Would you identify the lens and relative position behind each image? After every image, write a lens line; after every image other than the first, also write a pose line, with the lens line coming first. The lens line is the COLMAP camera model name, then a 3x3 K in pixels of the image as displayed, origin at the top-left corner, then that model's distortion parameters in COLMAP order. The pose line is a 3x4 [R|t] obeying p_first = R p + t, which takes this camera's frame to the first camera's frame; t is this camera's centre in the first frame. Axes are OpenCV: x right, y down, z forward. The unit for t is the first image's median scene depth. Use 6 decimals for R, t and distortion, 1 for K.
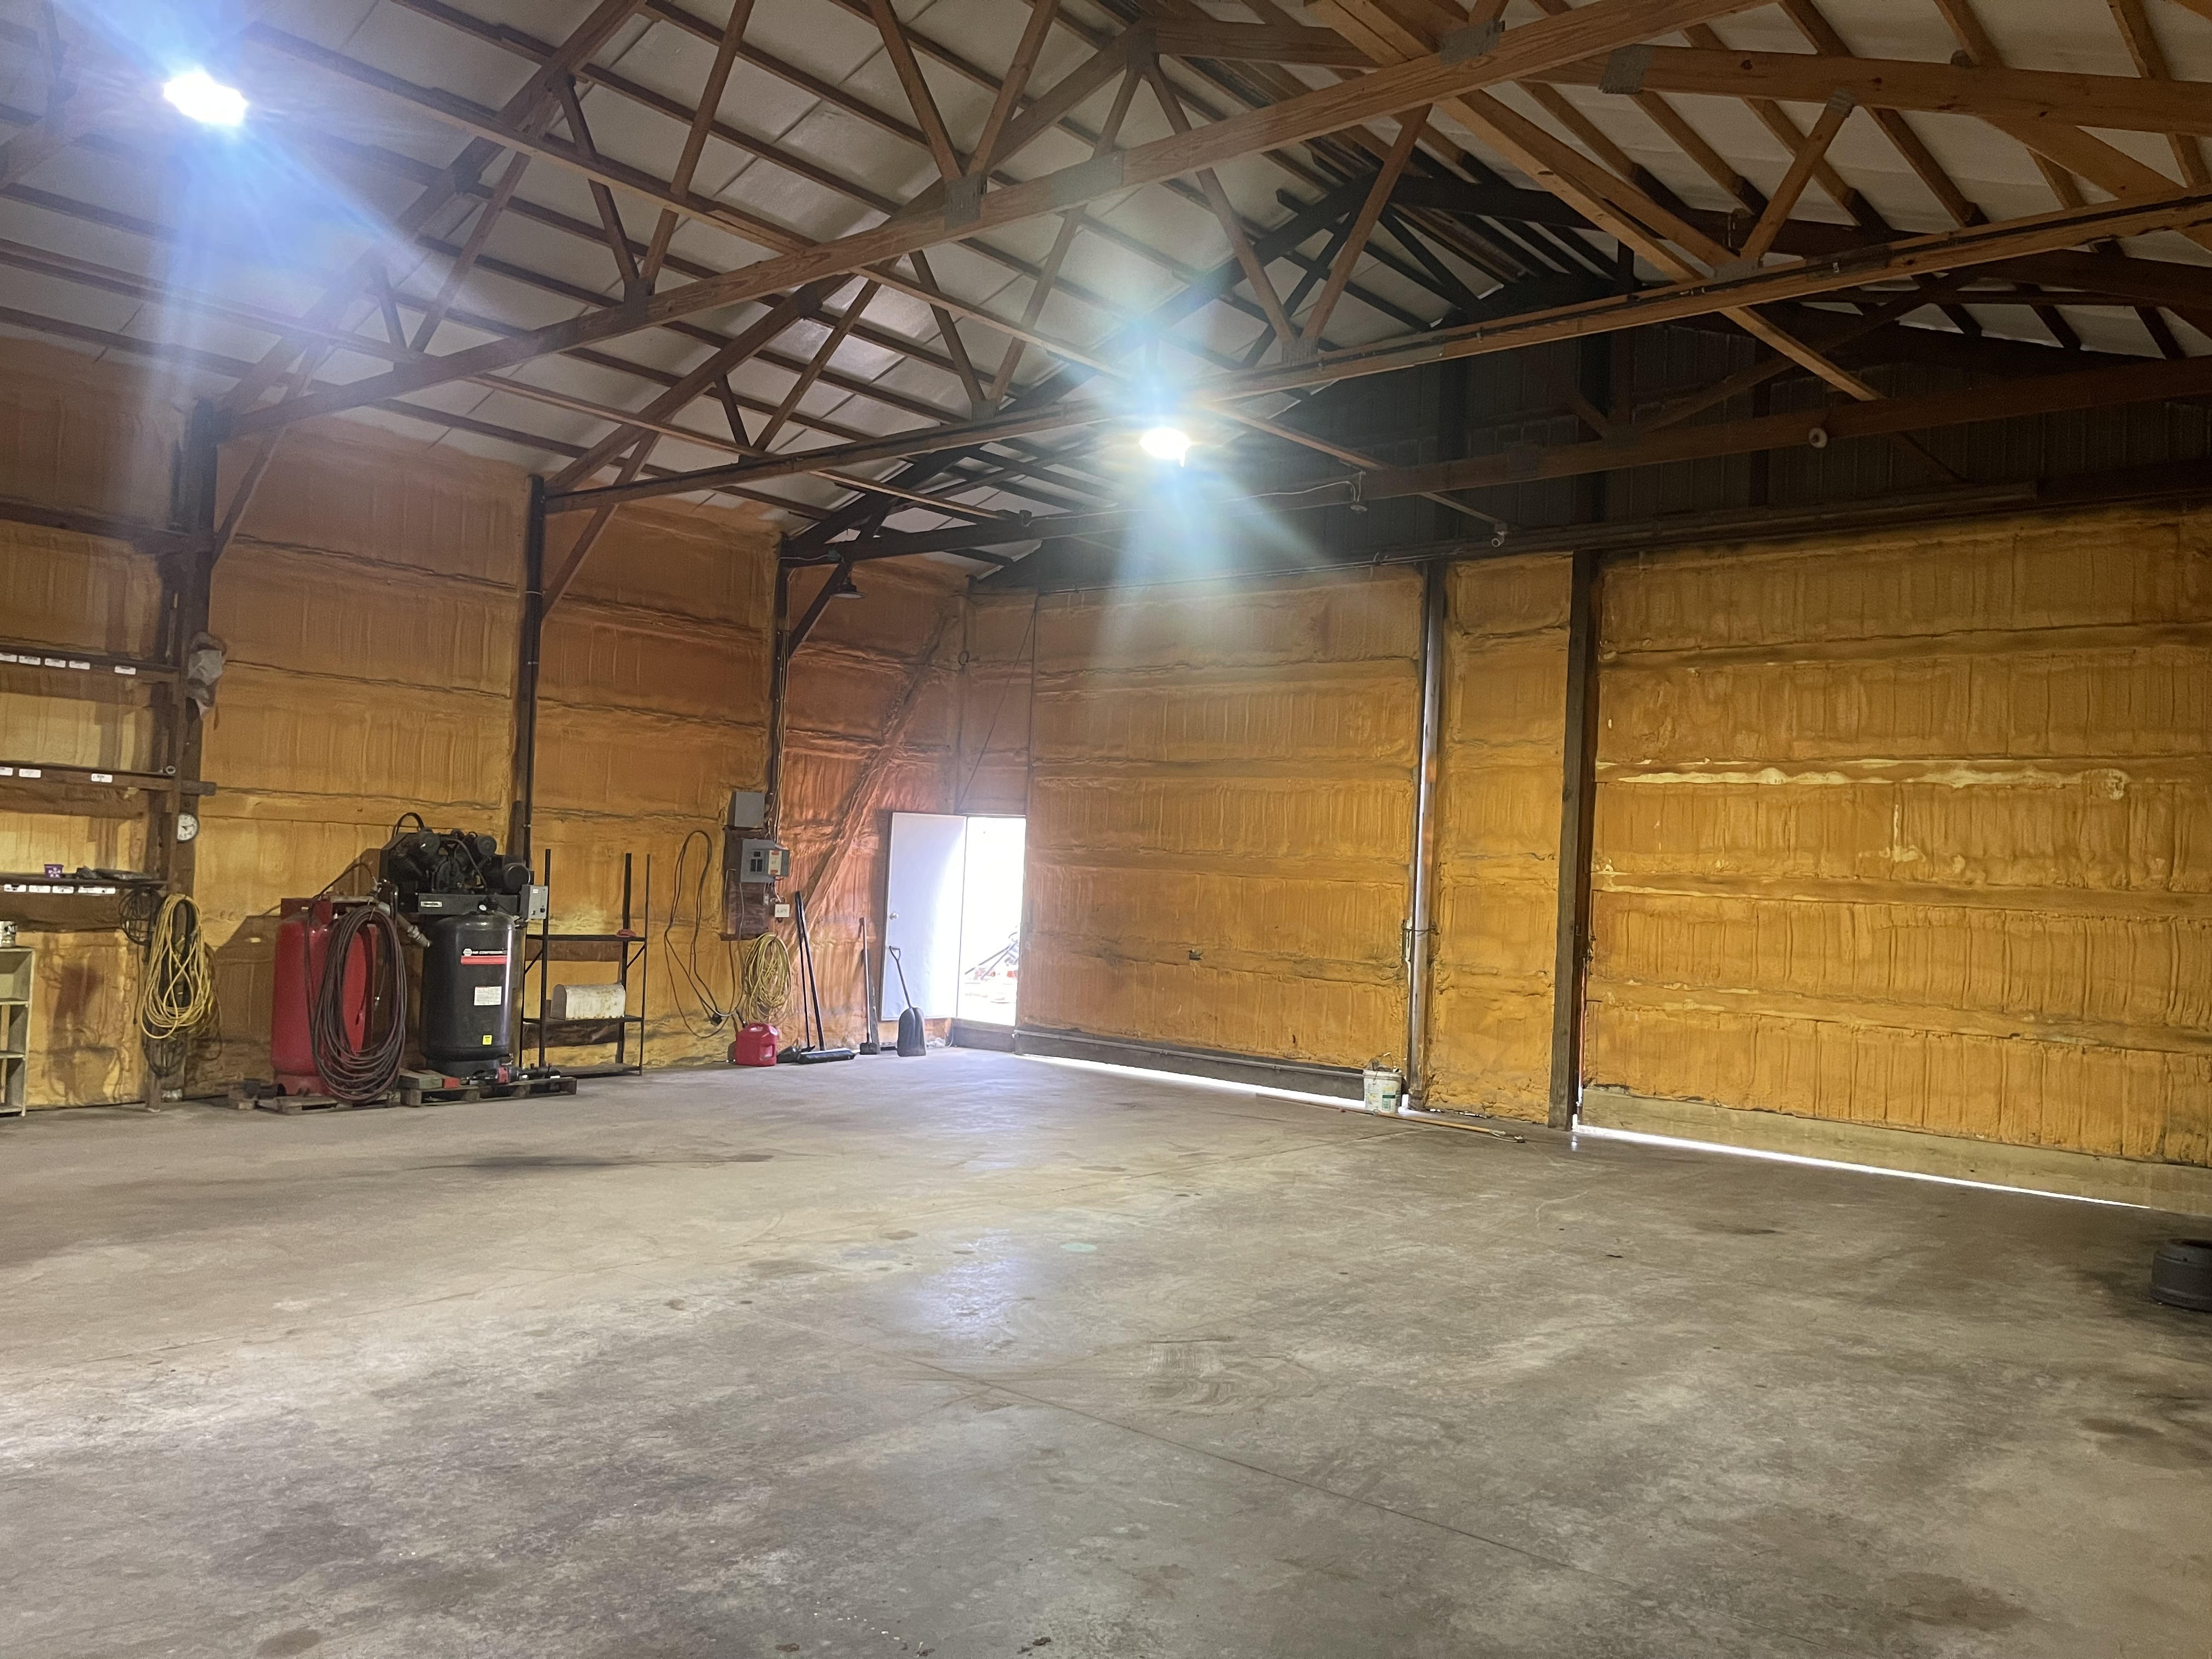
lens RADIAL K [[1656.8, 0, 1102.3], [0, 1656.8, 832.9], [0, 0, 1]] dist [0.038818, -0.029166]
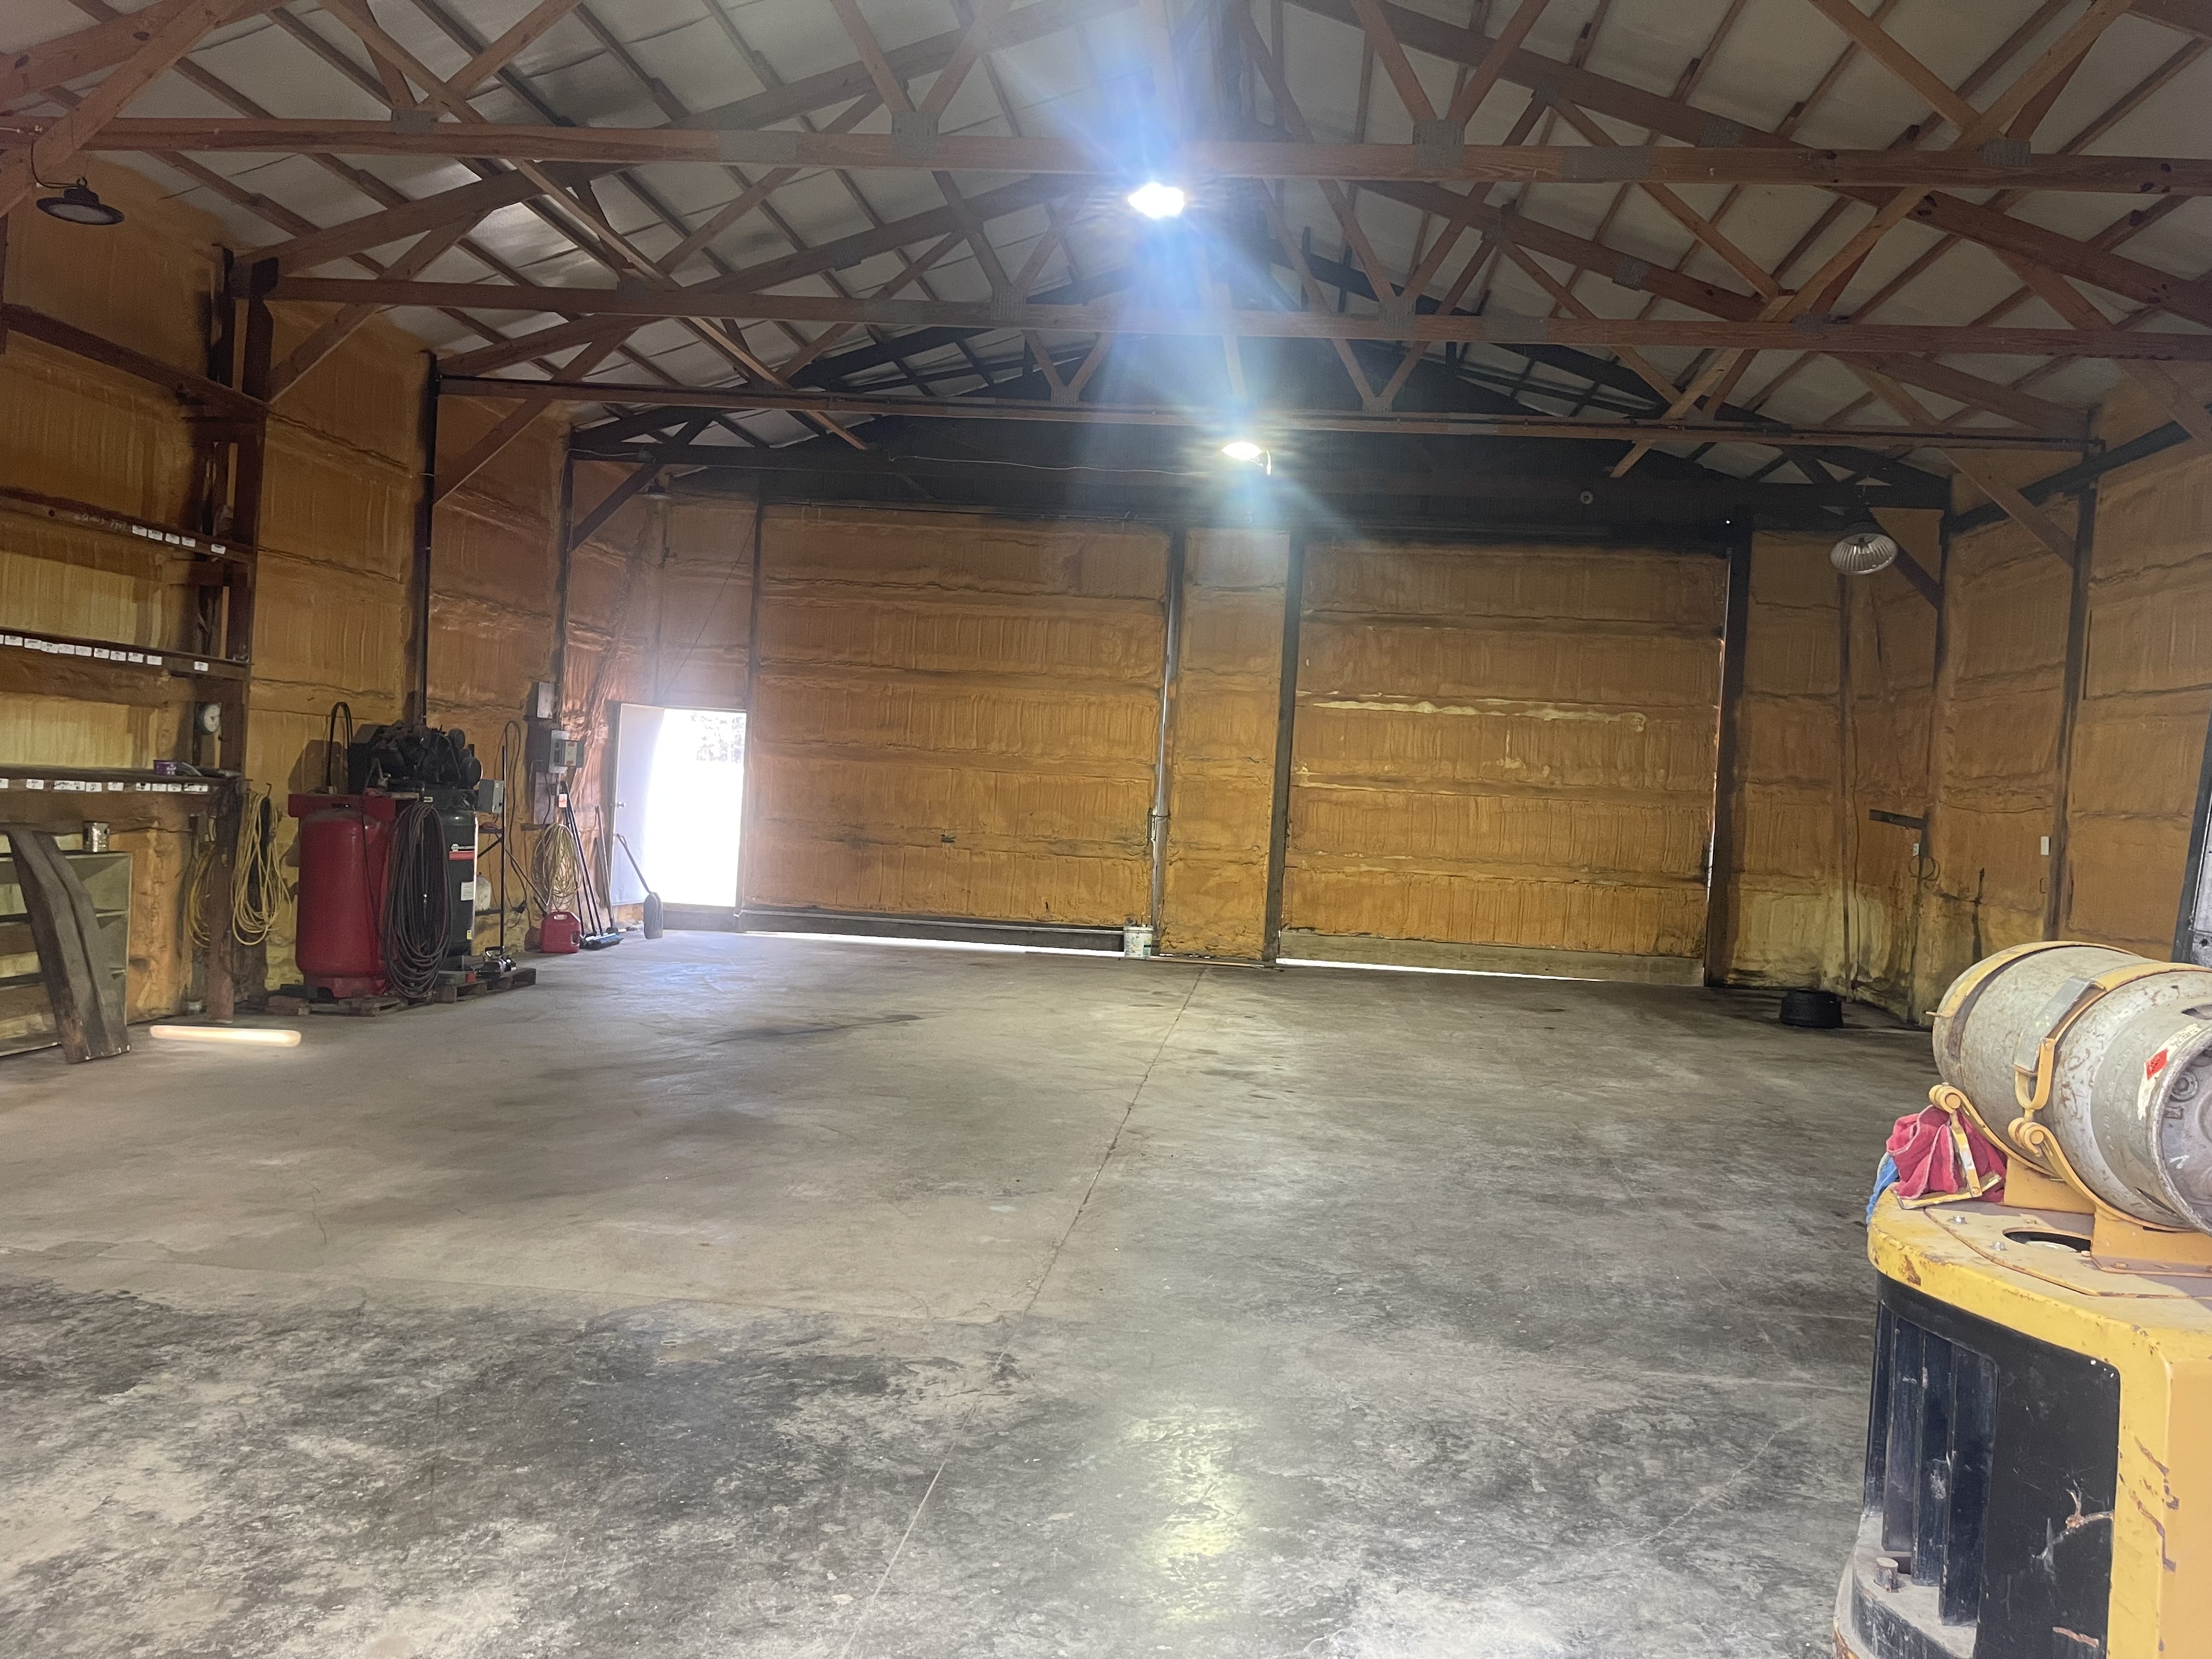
lens RADIAL K [[1656.8, 0, 1112.6], [0, 1656.8, 826.2], [0, 0, 1]] dist [0.038818, -0.029166]
pose [[0.831920, -0.012368, 0.554758, -0.578158], [-0.028523, 0.997477, 0.065011, -0.015987], [-0.554162, -0.069907, 0.829468, -0.037889]]
